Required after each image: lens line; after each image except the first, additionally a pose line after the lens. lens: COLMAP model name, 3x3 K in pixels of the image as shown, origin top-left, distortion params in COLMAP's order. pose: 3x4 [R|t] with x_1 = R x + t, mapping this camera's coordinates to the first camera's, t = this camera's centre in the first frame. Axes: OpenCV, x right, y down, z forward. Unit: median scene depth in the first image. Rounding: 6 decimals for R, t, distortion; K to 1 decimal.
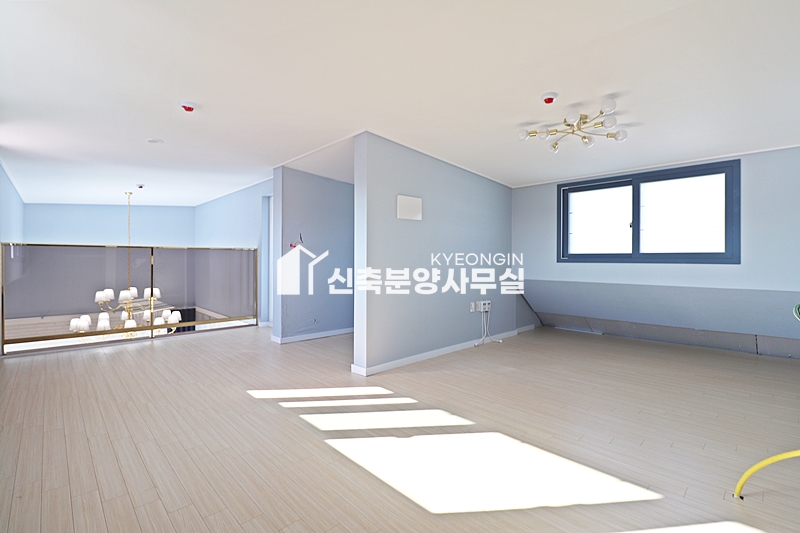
lens RADIAL K [[351.6, 0, 392.4], [0, 351.6, 261.4], [0, 0, 1]] dist [-0.003767, -0.000862]
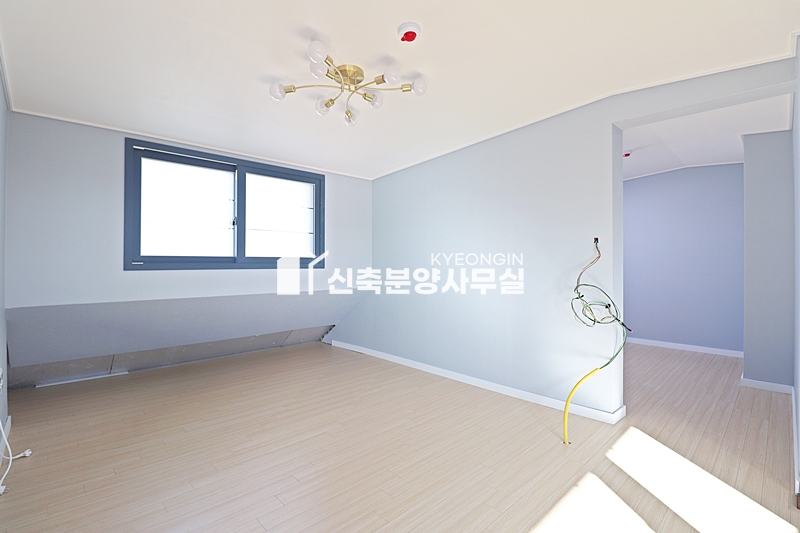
lens RADIAL K [[373.5, 0, 402.6], [0, 373.5, 261.1], [0, 0, 1]] dist [-0.006702, -0.004418]
pose [[0.002635, 0.004739, 0.999985, -0.208416], [0.002814, 0.999985, -0.004746, -0.009881], [-0.999993, 0.002827, 0.002622, 0.746544]]
